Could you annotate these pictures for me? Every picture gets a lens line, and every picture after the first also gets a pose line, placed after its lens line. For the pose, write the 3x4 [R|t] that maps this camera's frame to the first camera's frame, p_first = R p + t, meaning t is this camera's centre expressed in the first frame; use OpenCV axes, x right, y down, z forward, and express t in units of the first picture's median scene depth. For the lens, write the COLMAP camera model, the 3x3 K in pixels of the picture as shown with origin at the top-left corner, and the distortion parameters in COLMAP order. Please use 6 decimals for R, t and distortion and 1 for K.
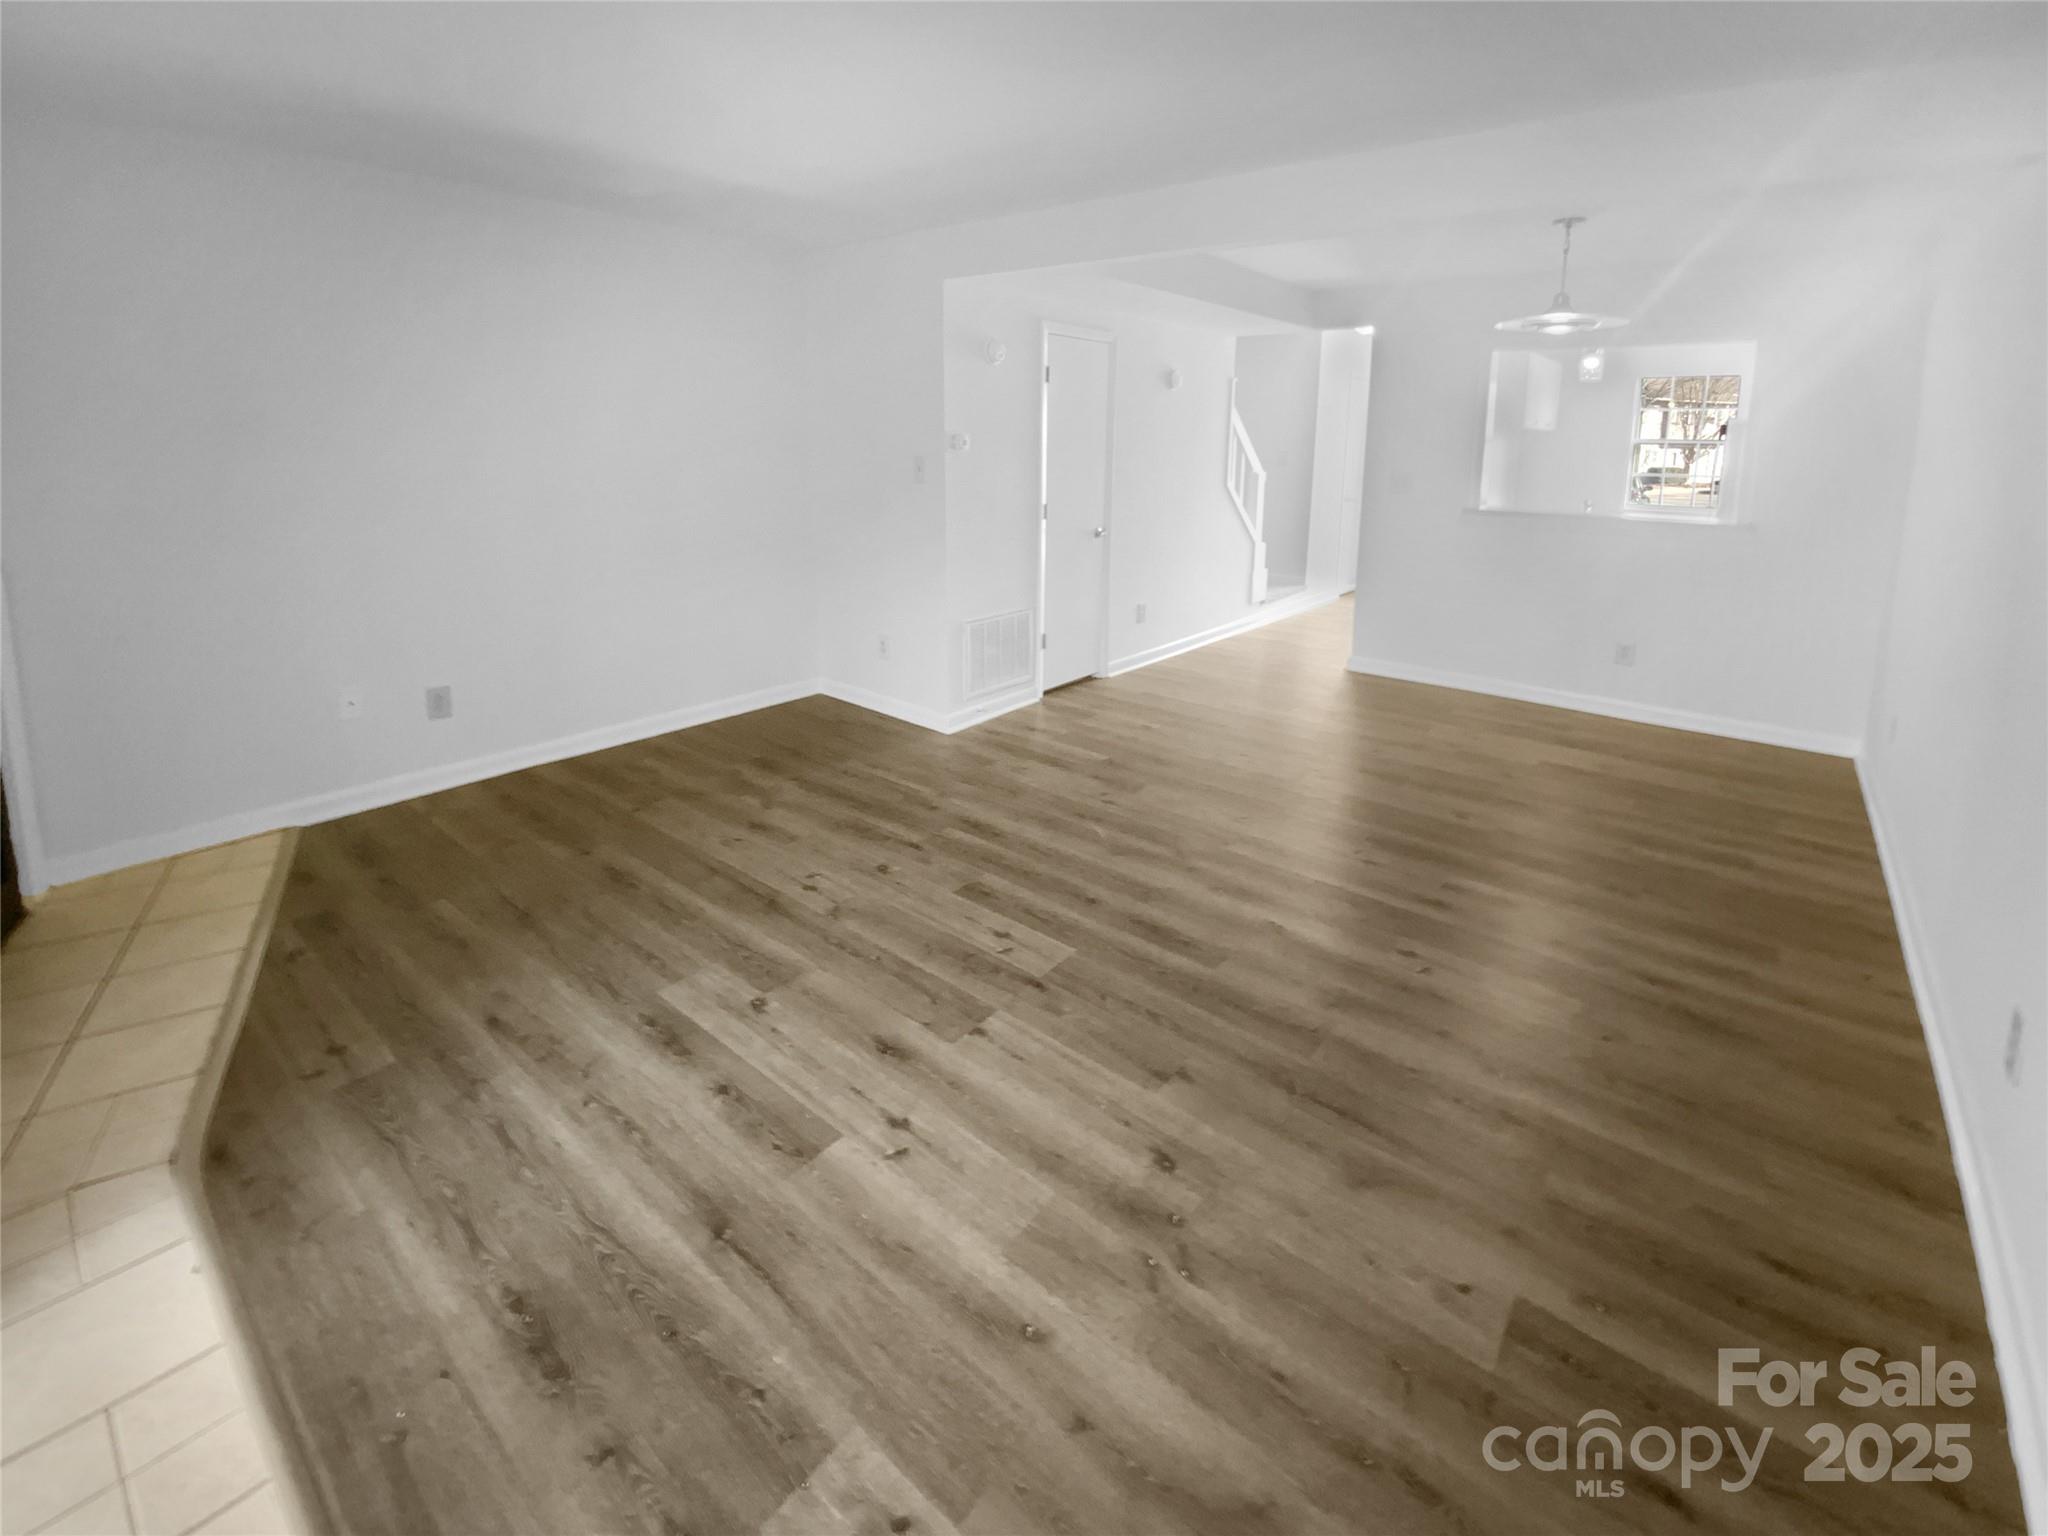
lens RADIAL K [[845.7, 0, 1024.0], [0, 845.7, 768.0], [0, 0, 1]] dist [-0.000600, 0.004570]
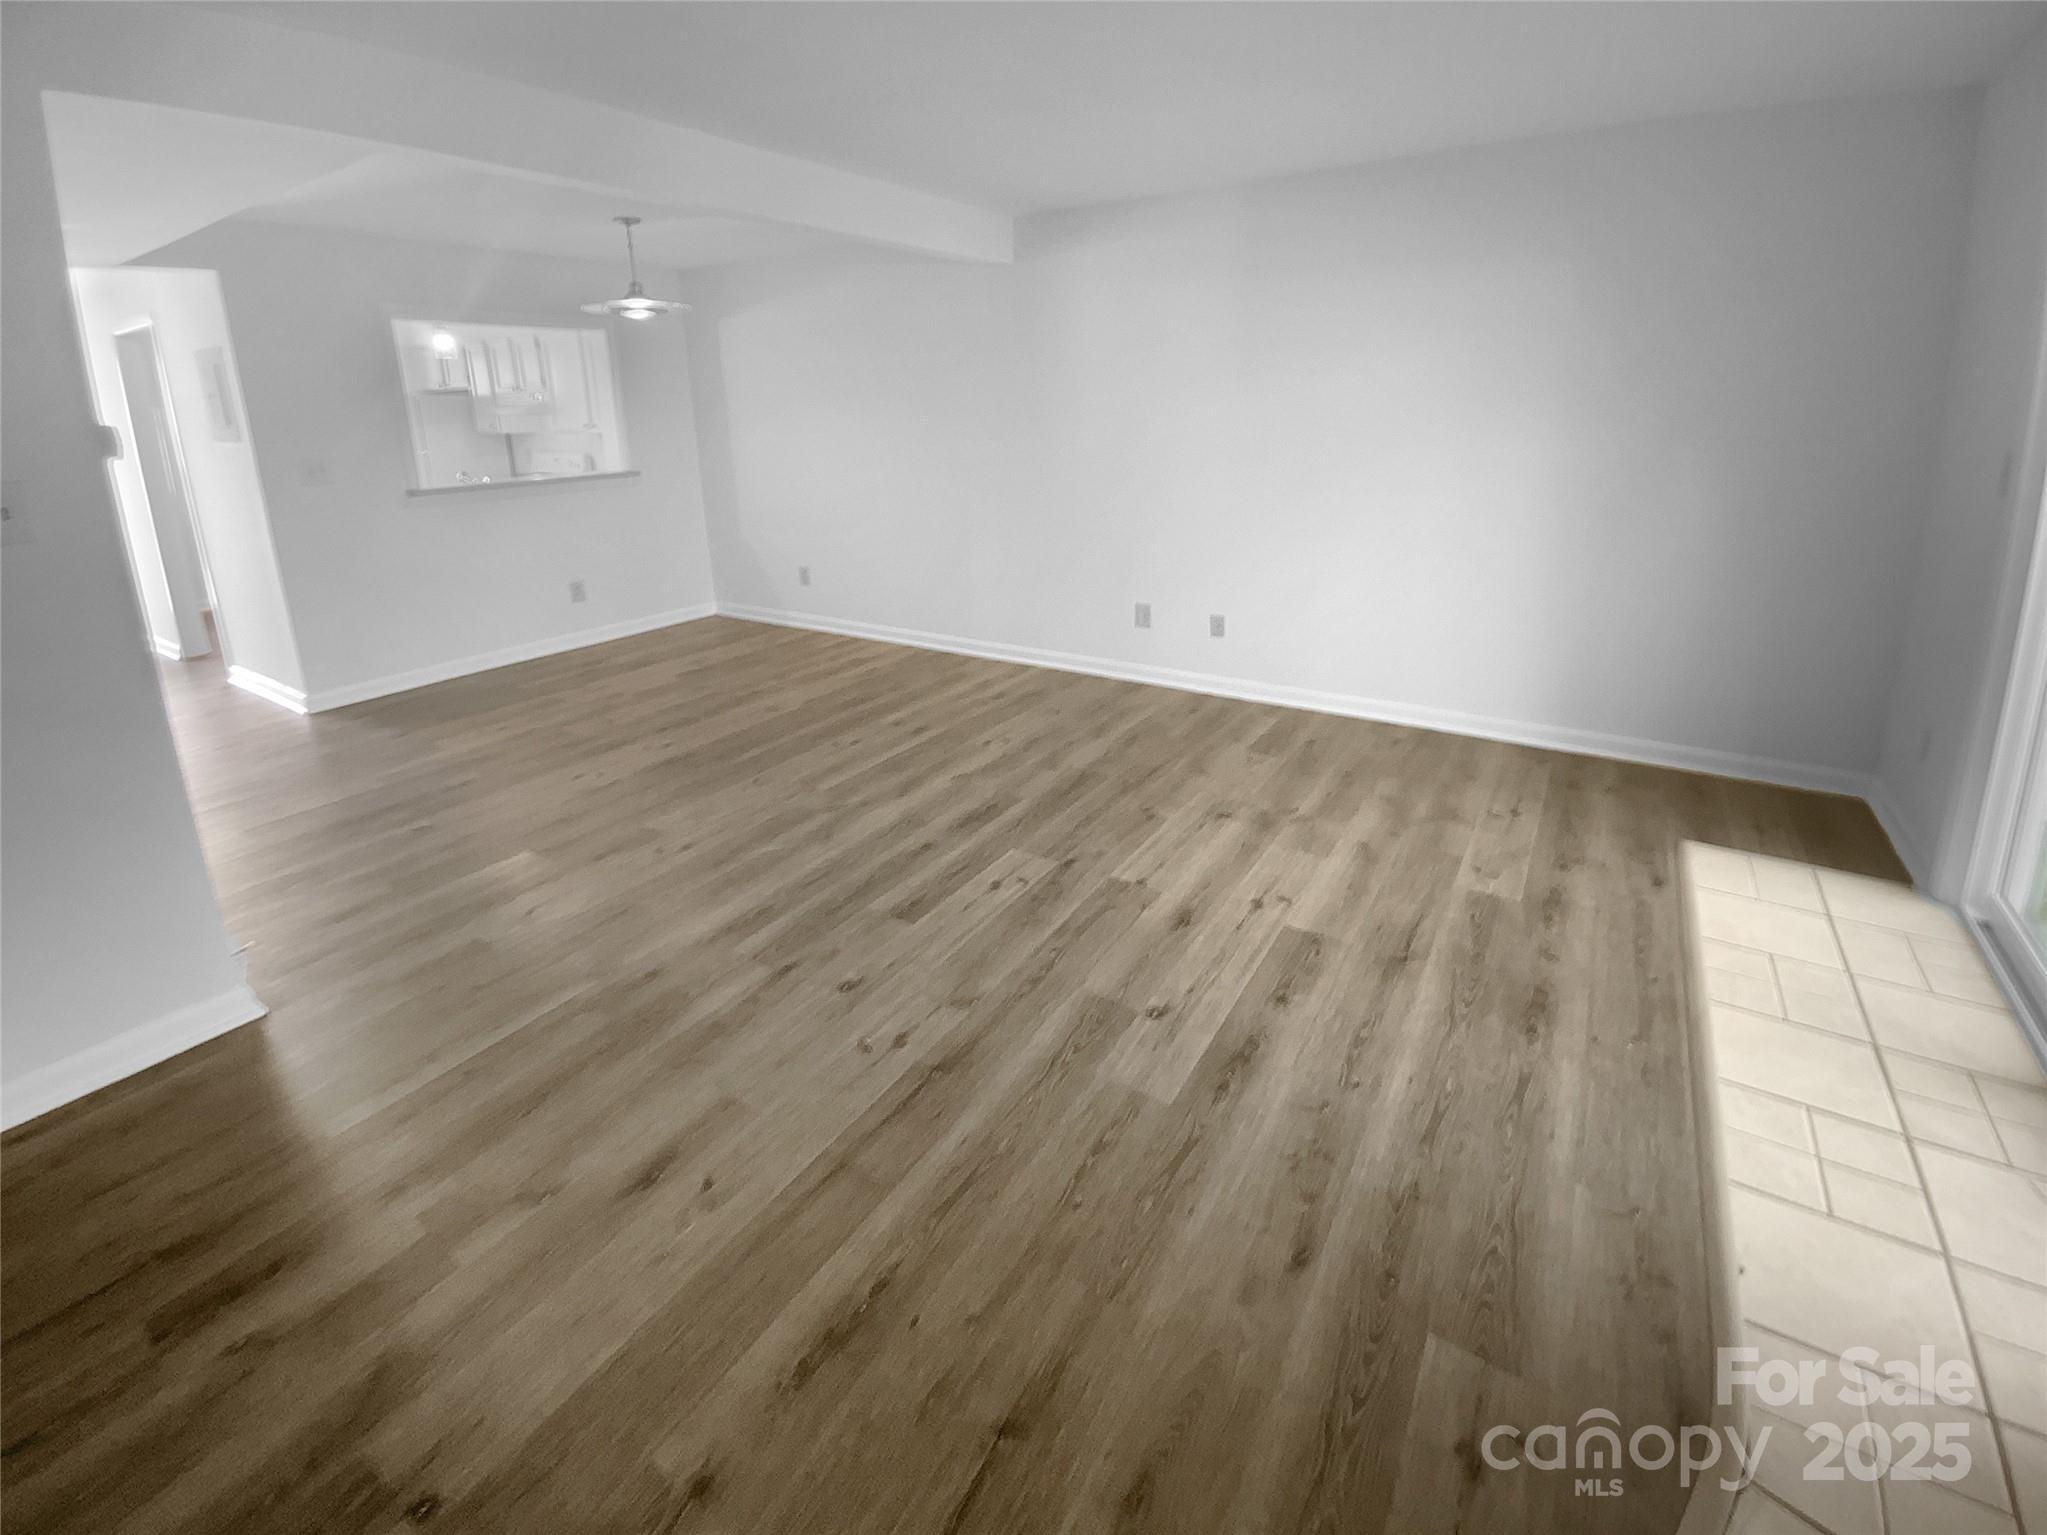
lens RADIAL K [[902.9, 0, 1023.5], [0, 902.9, 767.5], [0, 0, 1]] dist [-0.001522, -0.000599]
pose [[-0.127733, -0.384382, 0.914295, -1.123400], [0.398631, 0.824213, 0.402202, -0.389750], [-0.908173, 0.415841, 0.047948, 1.032914]]
